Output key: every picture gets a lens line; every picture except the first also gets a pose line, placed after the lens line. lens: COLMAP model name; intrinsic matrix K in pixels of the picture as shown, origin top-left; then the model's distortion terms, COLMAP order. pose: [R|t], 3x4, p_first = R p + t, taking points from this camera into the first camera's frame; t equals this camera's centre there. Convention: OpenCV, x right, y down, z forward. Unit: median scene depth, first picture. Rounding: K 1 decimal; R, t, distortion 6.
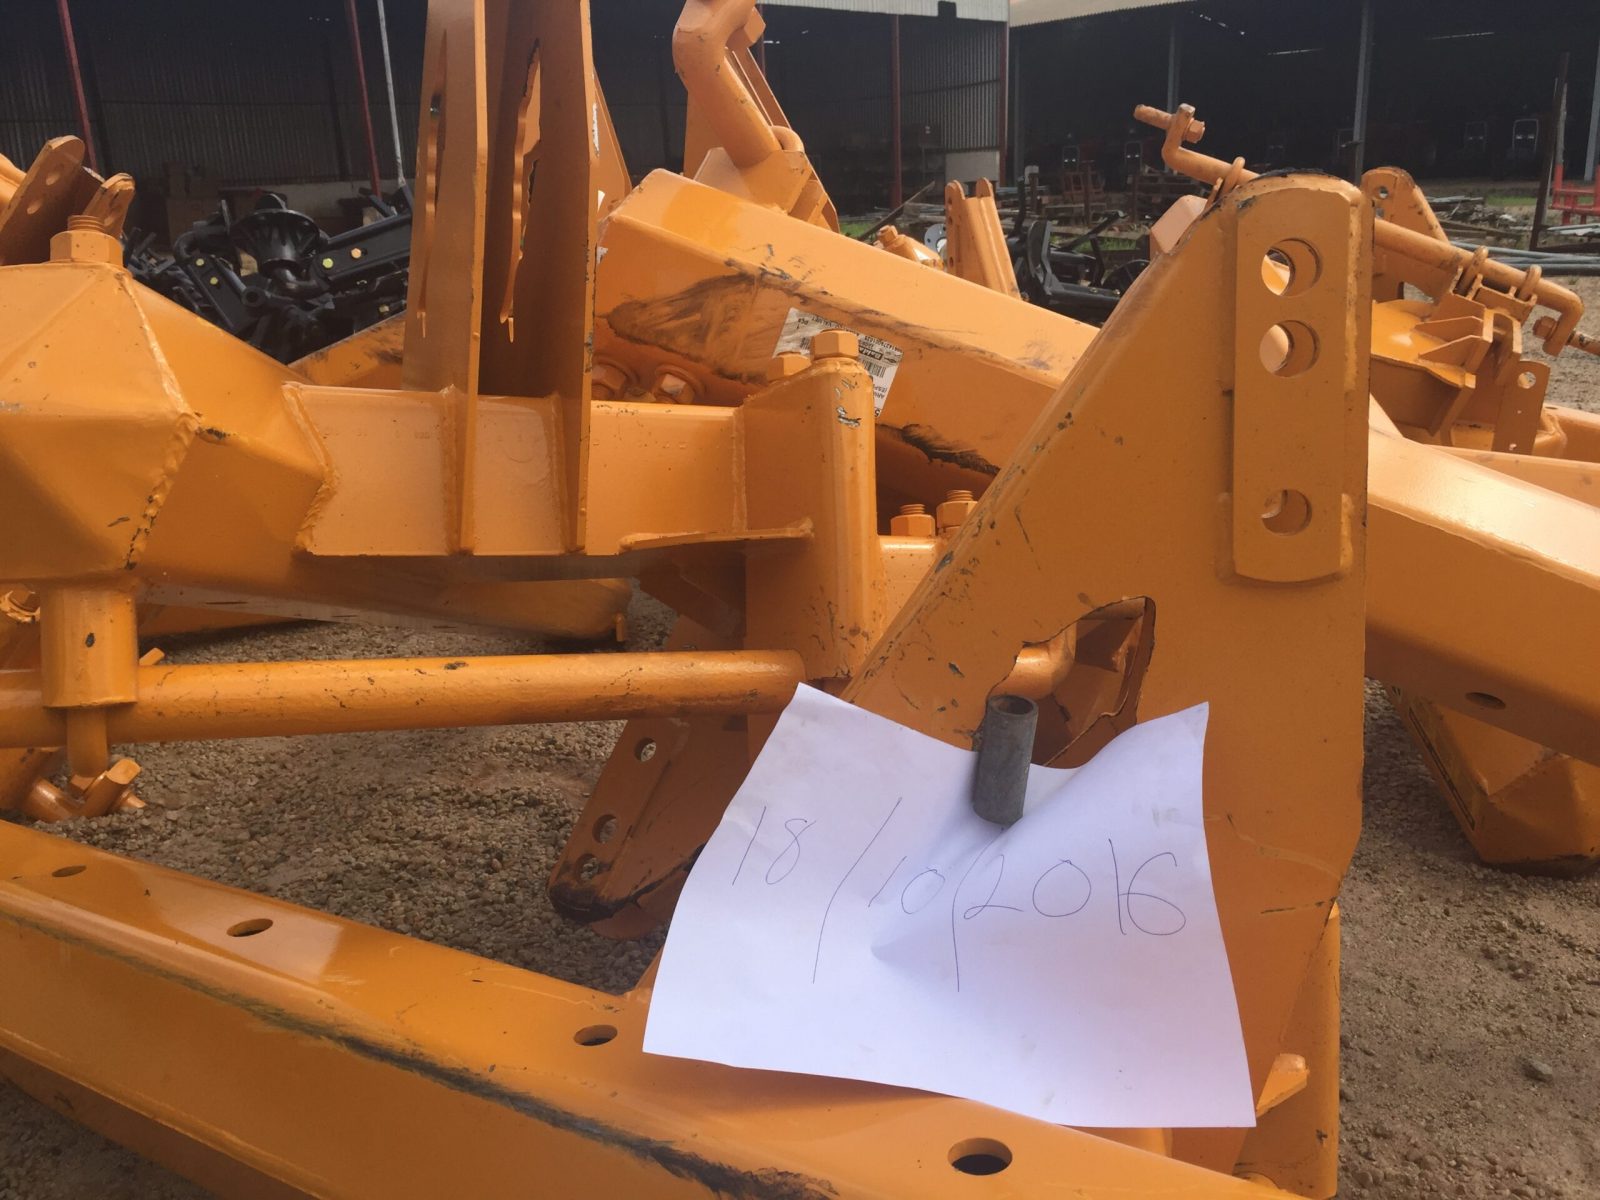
lens RADIAL K [[1331.8, 0, 785.8], [0, 1331.8, 564.3], [0, 0, 1]] dist [0.082794, -0.114593]
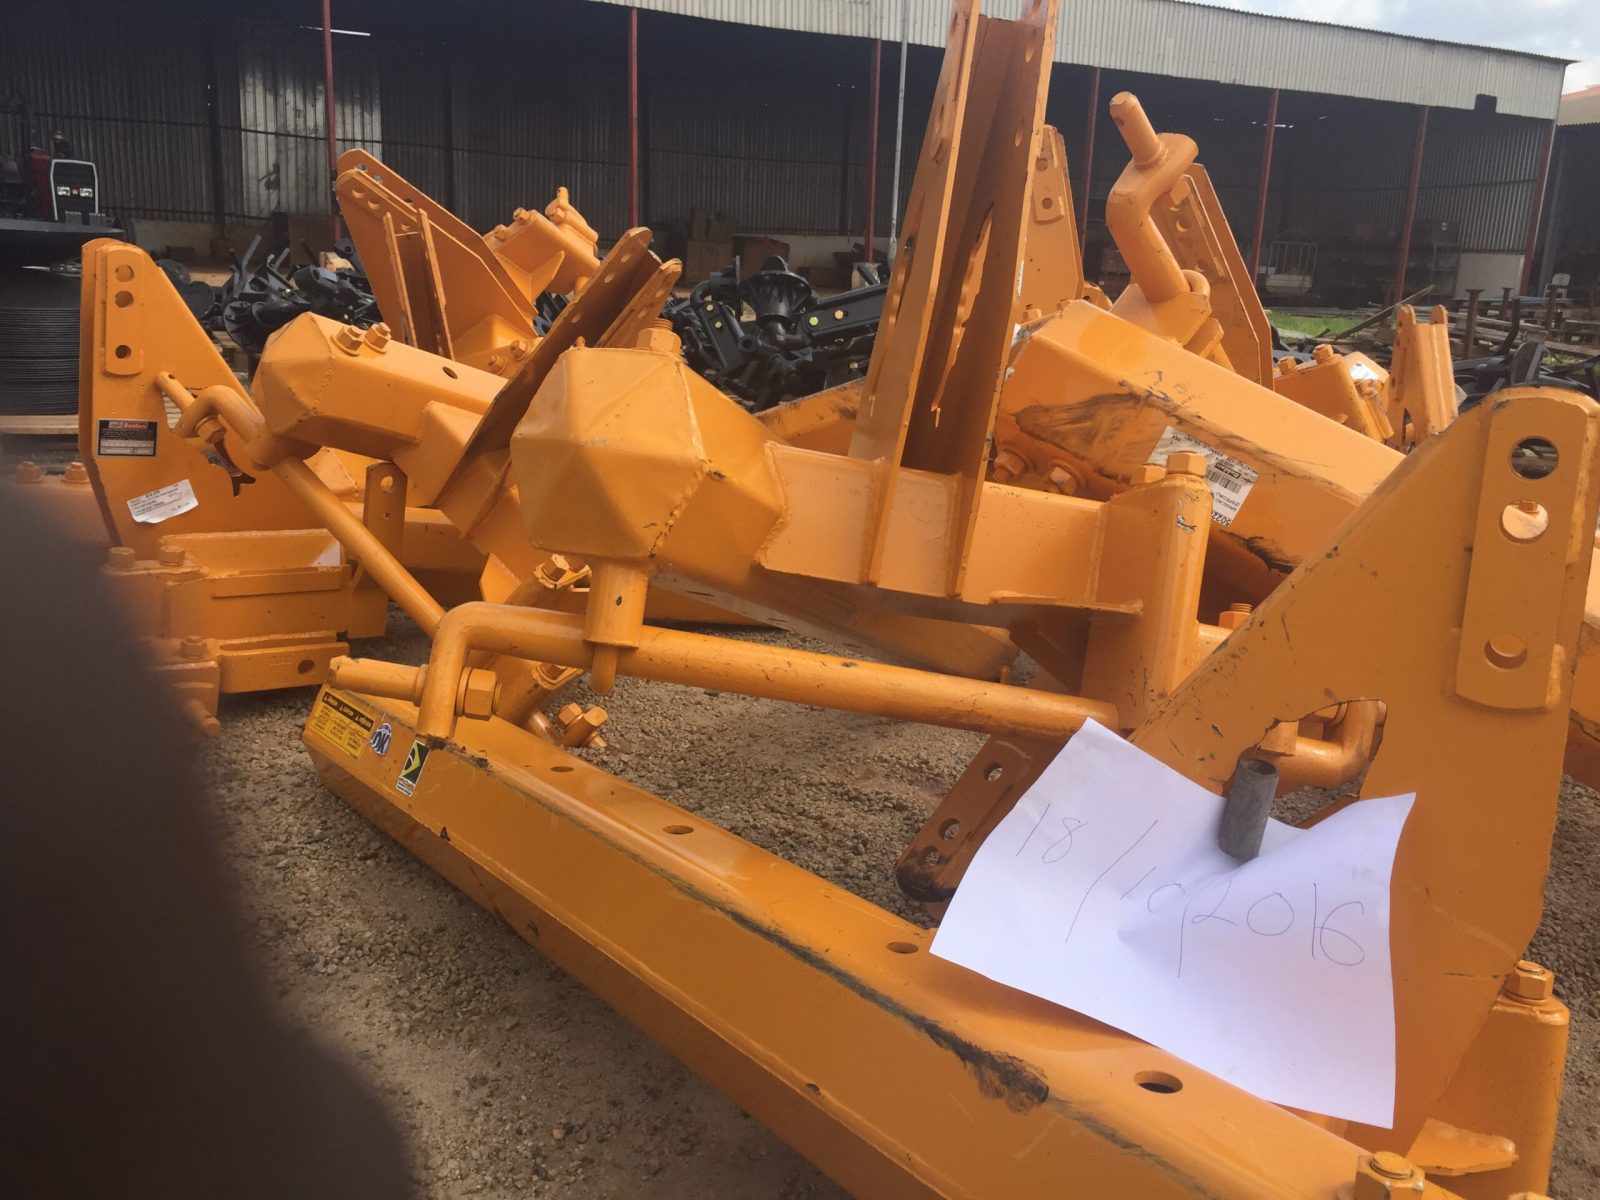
lens RADIAL K [[1331.8, 0, 785.8], [0, 1331.8, 564.3], [0, 0, 1]] dist [0.082794, -0.114593]
pose [[0.937894, 0.151396, -0.312144, 0.078221], [-0.165155, 0.986104, -0.017960, 0.008611], [0.305087, 0.068396, 0.949865, -0.242910]]
